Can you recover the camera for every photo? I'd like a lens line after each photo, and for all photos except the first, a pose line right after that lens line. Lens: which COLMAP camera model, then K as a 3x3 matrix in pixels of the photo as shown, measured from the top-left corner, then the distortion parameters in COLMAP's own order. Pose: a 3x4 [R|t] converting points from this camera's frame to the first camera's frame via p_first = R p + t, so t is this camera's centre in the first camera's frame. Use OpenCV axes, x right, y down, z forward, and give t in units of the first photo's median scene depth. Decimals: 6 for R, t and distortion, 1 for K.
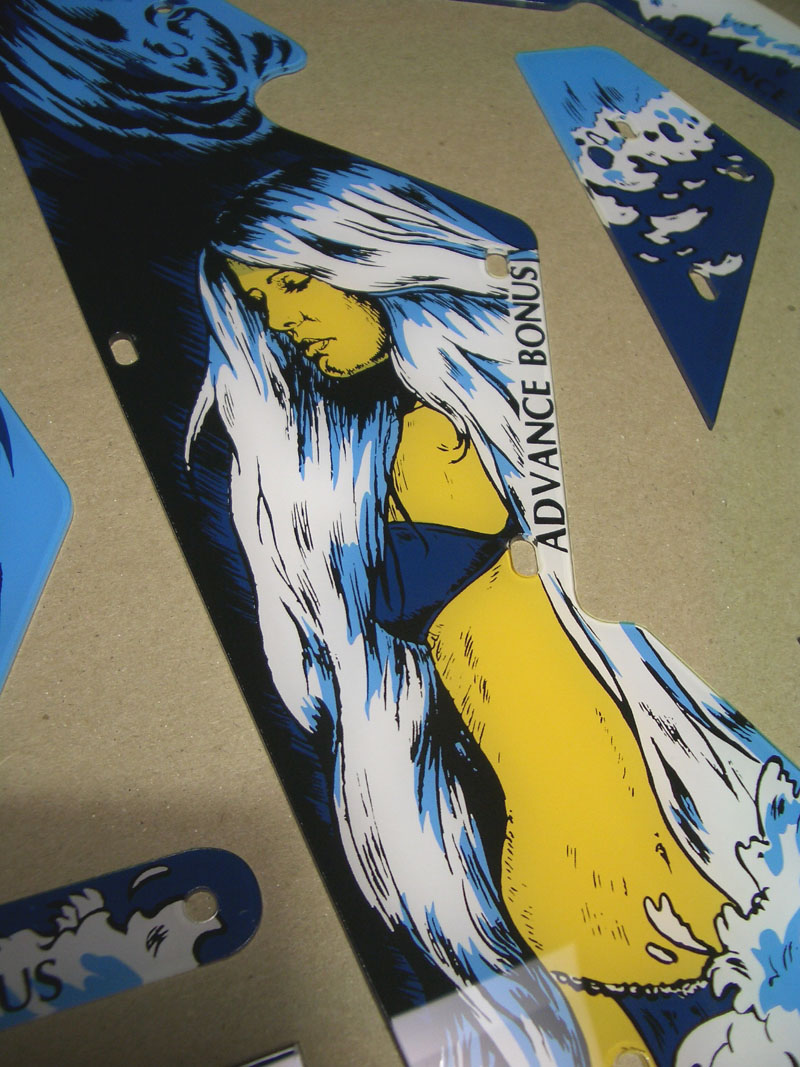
lens RADIAL K [[1123.6, 0, 401.3], [0, 1123.6, 554.0], [0, 0, 1]] dist [-0.260124, 0.304792]
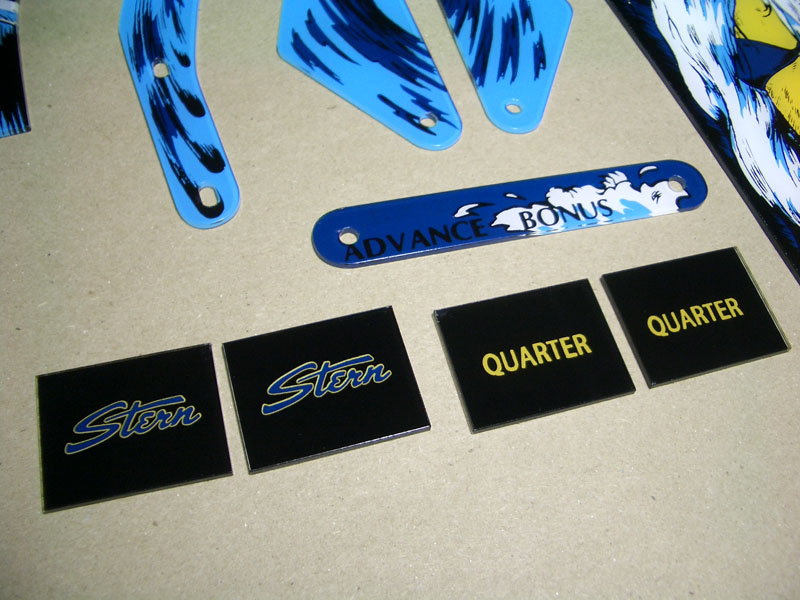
lens RADIAL K [[842.5, 0, 412.1], [0, 842.5, 301.9], [0, 0, 1]] dist [-0.260124, 0.304792]
pose [[0.996108, 0.076605, -0.043594, -0.419177], [-0.077596, 0.996753, -0.021507, 0.440315], [0.041805, 0.024806, 0.998818, -0.324851]]
